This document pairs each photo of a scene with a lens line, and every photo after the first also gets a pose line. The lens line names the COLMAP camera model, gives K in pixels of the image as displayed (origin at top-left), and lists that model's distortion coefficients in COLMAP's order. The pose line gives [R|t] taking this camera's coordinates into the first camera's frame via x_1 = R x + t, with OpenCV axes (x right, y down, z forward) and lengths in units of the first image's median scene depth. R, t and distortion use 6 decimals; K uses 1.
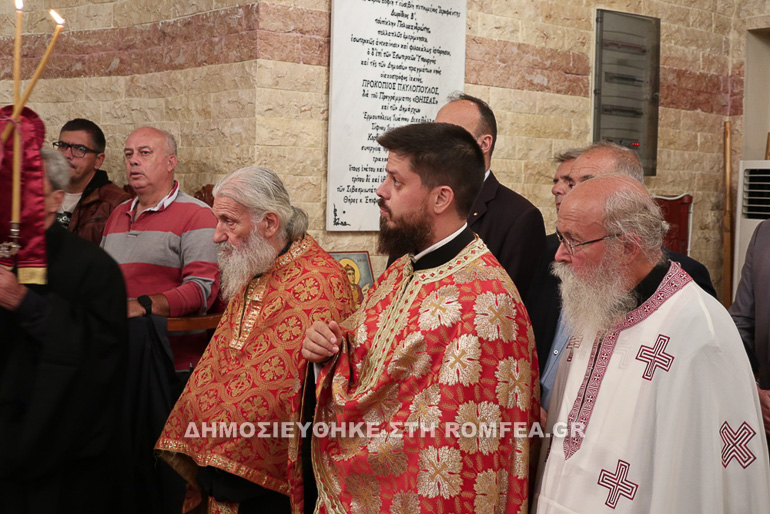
lens RADIAL K [[1167.6, 0, 384.0], [0, 1167.6, 256.6], [0, 0, 1]] dist [-0.016562, 0.000000]
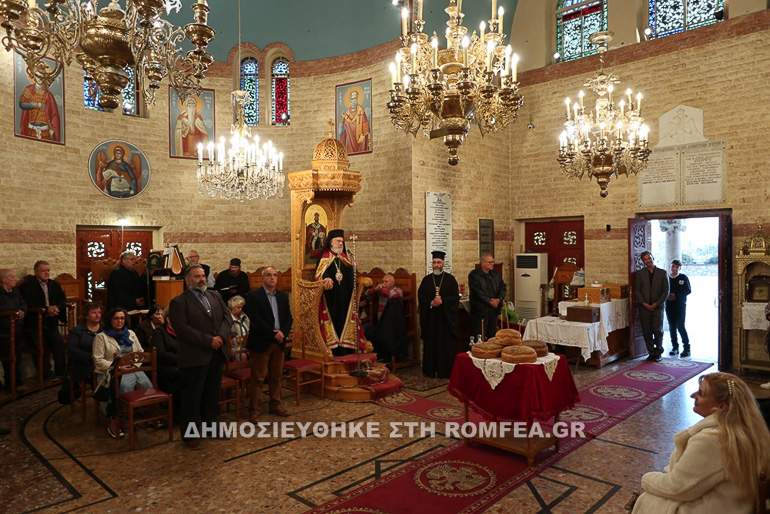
lens RADIAL K [[534.3, 0, 389.5], [0, 534.3, 254.8], [0, 0, 1]] dist [-0.006077, 0.000681]
pose [[0.995880, -0.039463, 0.081643, -0.333367], [0.043339, 0.997989, -0.046257, -0.016148], [-0.079654, 0.049605, 0.995588, -0.964950]]
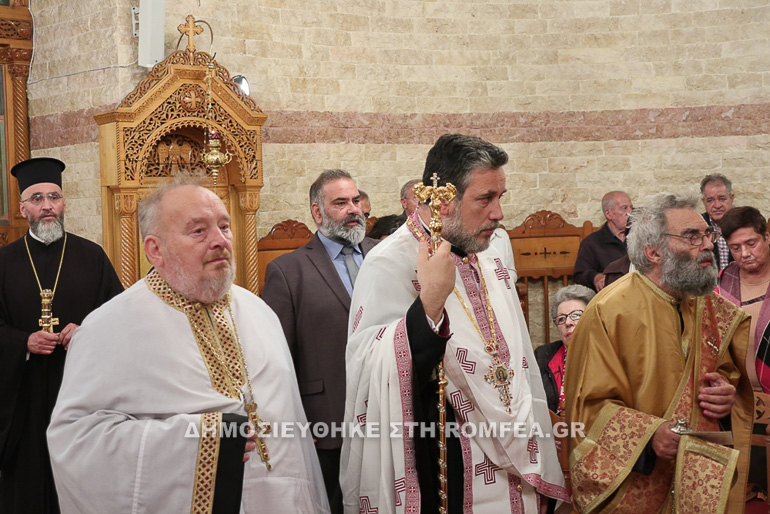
lens RADIAL K [[1167.6, 0, 386.6], [0, 1167.6, 256.7], [0, 0, 1]] dist [-0.016562, 0.000000]
pose [[0.032040, 0.003253, -0.999481, 0.274130], [-0.030322, 0.999538, 0.002281, 0.000050], [0.999027, 0.030234, 0.032124, 0.272373]]
